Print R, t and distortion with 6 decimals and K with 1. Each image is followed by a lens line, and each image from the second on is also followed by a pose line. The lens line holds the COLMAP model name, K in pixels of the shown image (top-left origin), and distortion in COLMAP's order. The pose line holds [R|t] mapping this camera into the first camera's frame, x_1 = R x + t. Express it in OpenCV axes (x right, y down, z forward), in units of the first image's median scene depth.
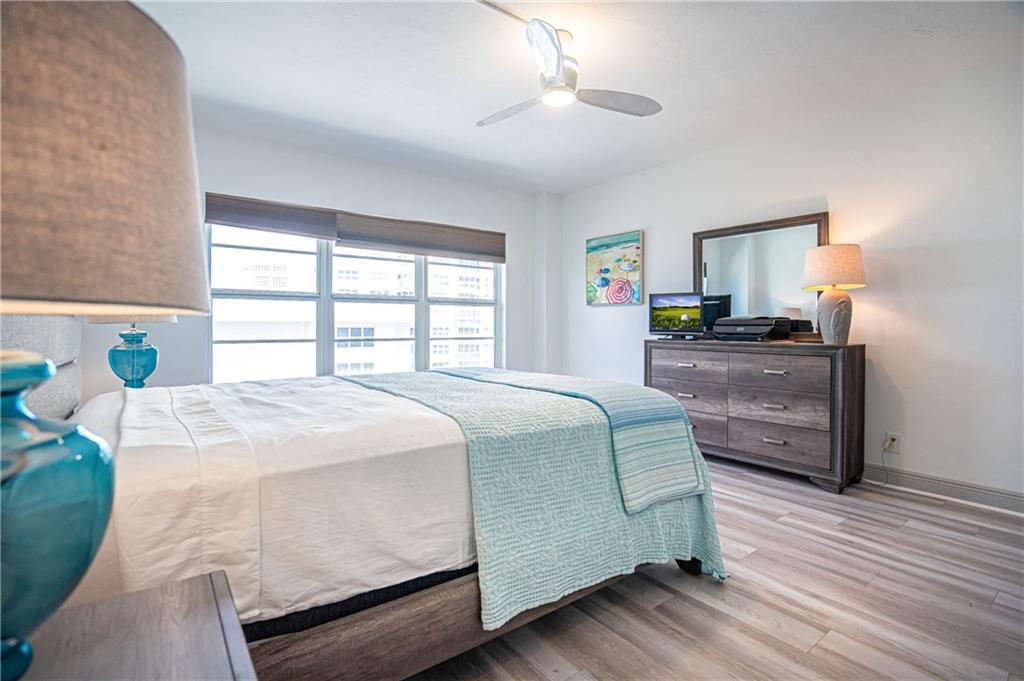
lens RADIAL K [[486.9, 0, 513.6], [0, 486.9, 324.6], [0, 0, 1]] dist [-0.038376, -0.000308]
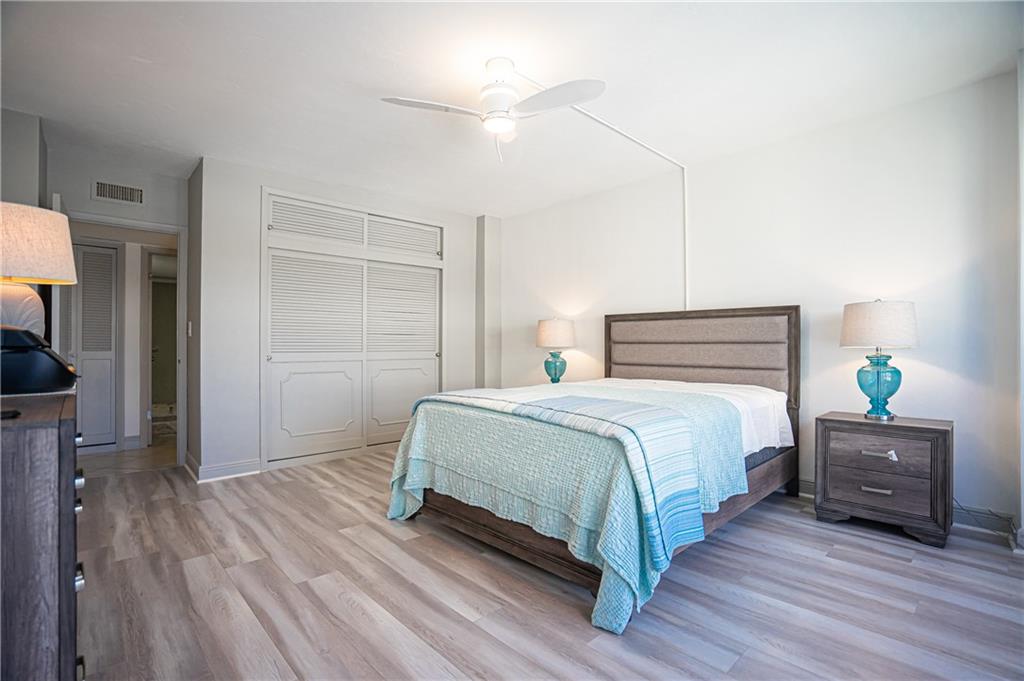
lens RADIAL K [[464.6, 0, 512.0], [0, 464.6, 340.5], [0, 0, 1]] dist [-0.082046, -0.000113]
pose [[-0.993591, -0.004300, -0.112956, 0.144736], [-0.002580, 0.999879, -0.015372, -0.000716], [0.113008, -0.014982, -0.993481, 1.591380]]
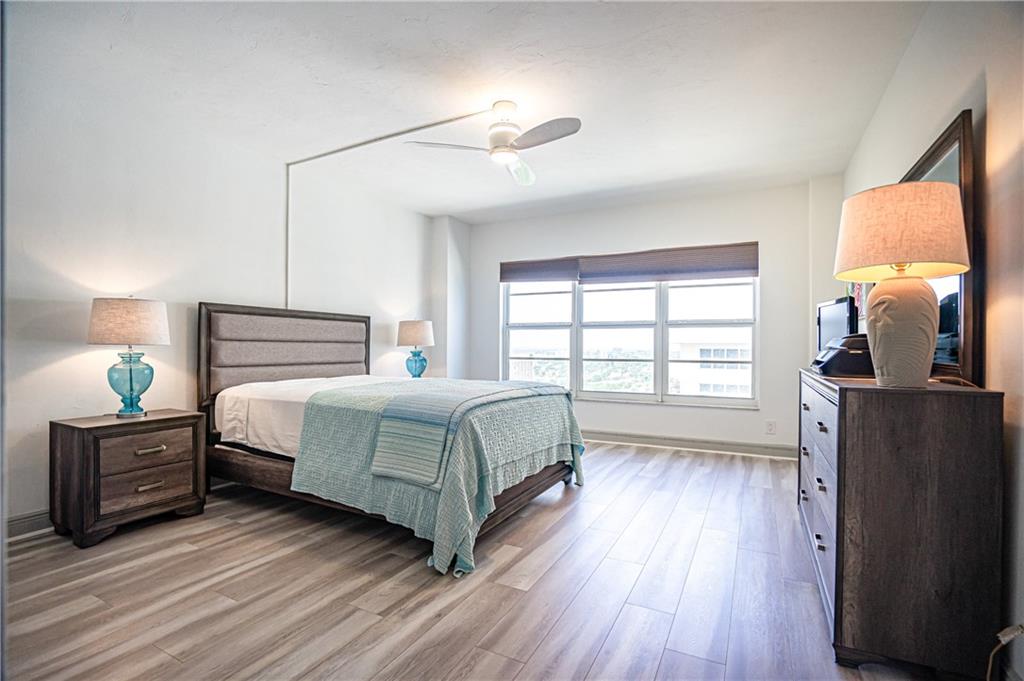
lens RADIAL K [[478.7, 0, 509.4], [0, 478.7, 350.1], [0, 0, 1]] dist [-0.076145, 0.019205]
pose [[0.422147, 0.006760, -0.906502, 0.945159], [-0.001314, 0.999976, 0.006845, -0.000068], [0.906527, -0.001698, 0.422145, 0.421604]]
